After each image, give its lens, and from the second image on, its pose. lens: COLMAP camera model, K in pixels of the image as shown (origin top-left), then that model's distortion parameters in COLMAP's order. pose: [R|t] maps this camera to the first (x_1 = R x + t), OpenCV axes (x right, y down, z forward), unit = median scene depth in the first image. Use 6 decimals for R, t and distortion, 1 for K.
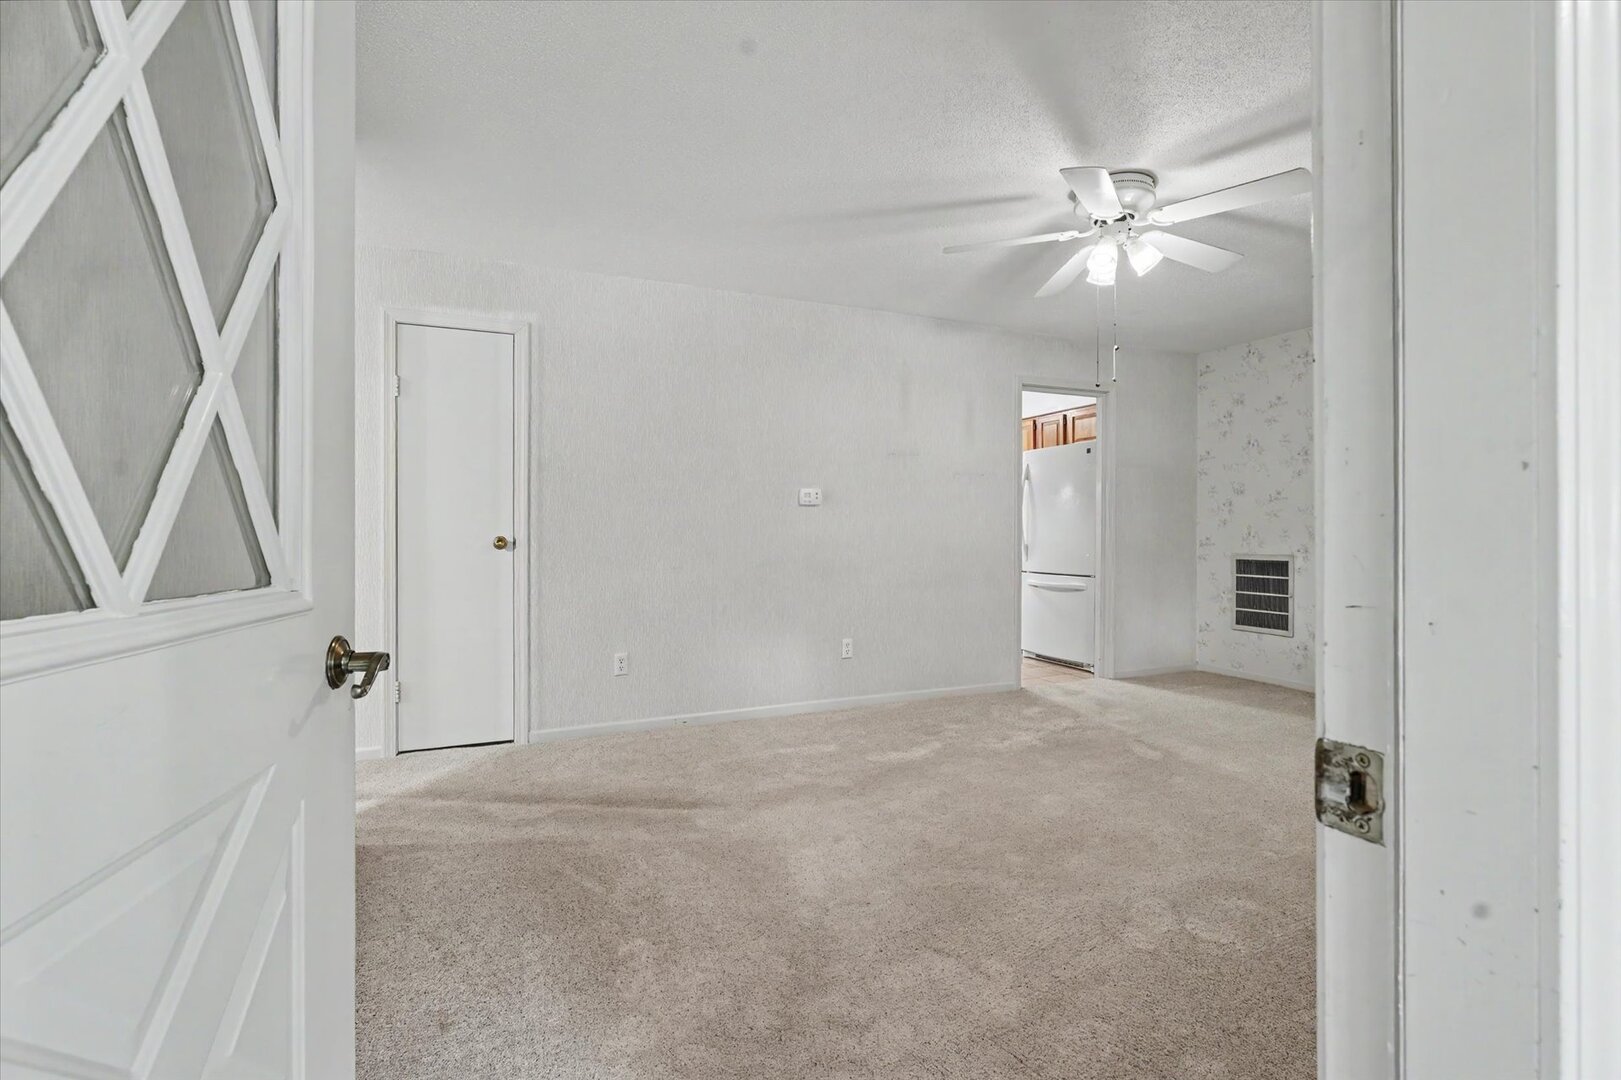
lens RADIAL K [[725.9, 0, 807.0], [0, 725.9, 543.9], [0, 0, 1]] dist [-0.001343, 0.000584]
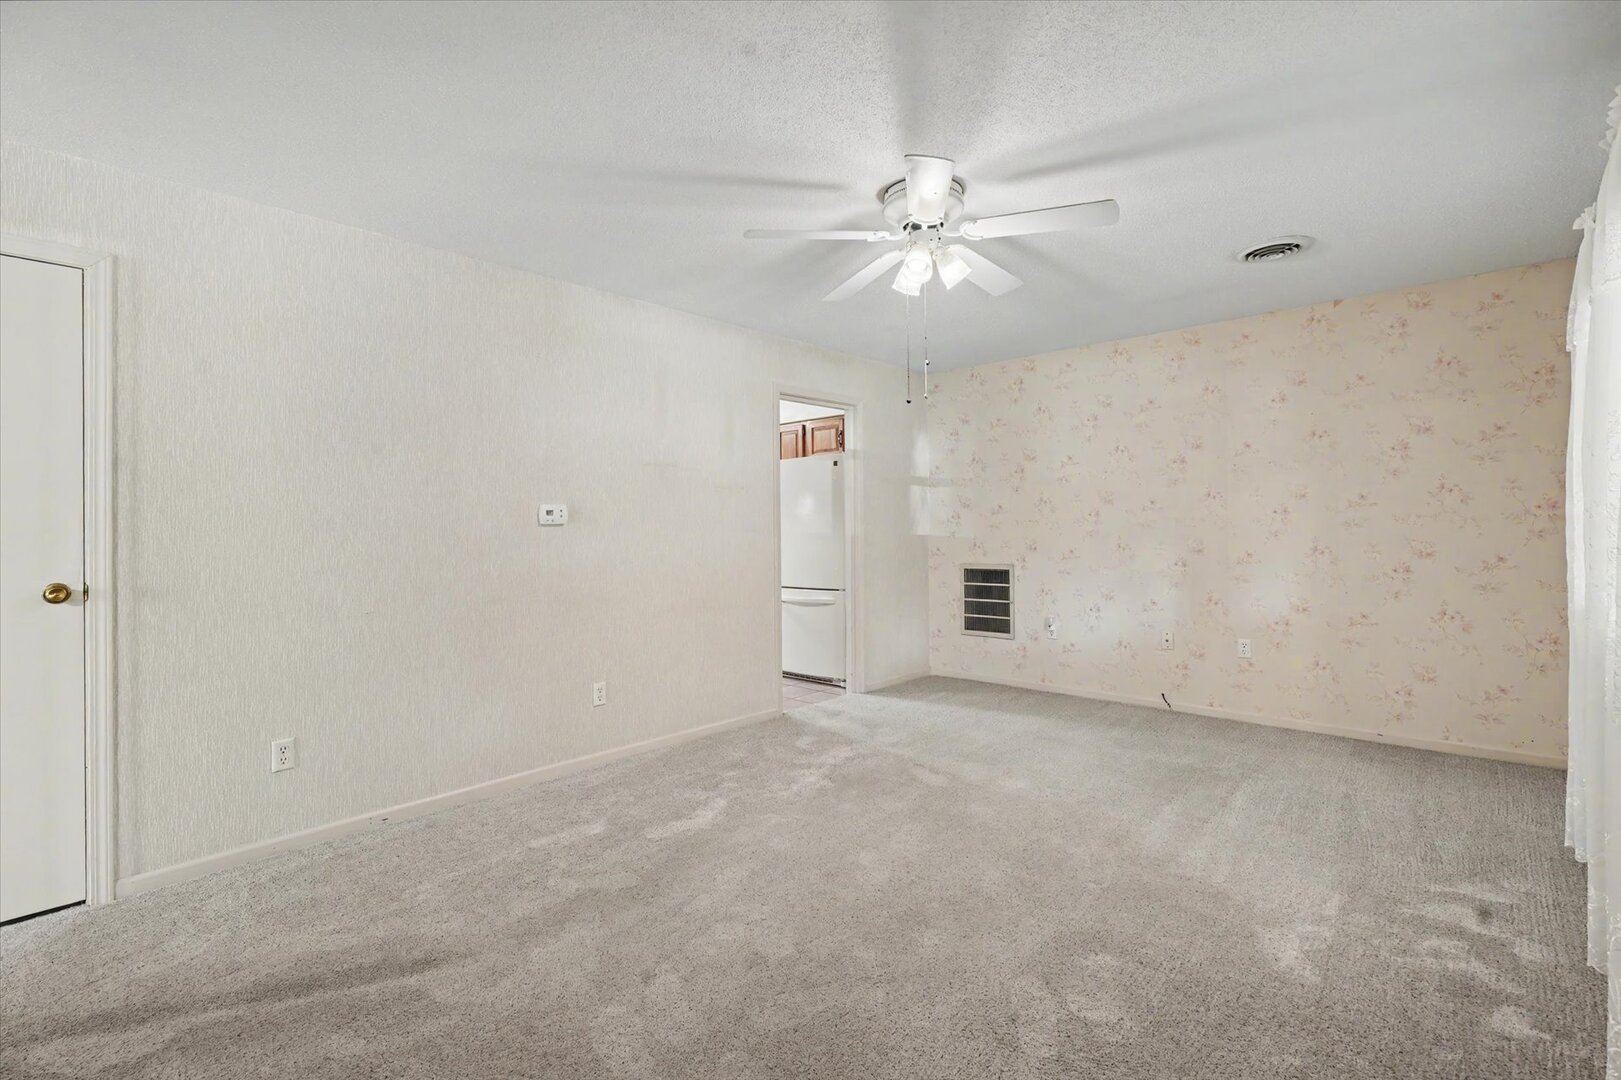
lens RADIAL K [[741.4, 0, 811.5], [0, 741.4, 532.9], [0, 0, 1]] dist [-0.007898, 0.004691]
pose [[0.919635, -0.012341, 0.392581, -0.063334], [0.020371, 0.999660, -0.016295, -0.027701], [-0.392246, 0.022983, 0.919573, 0.133466]]
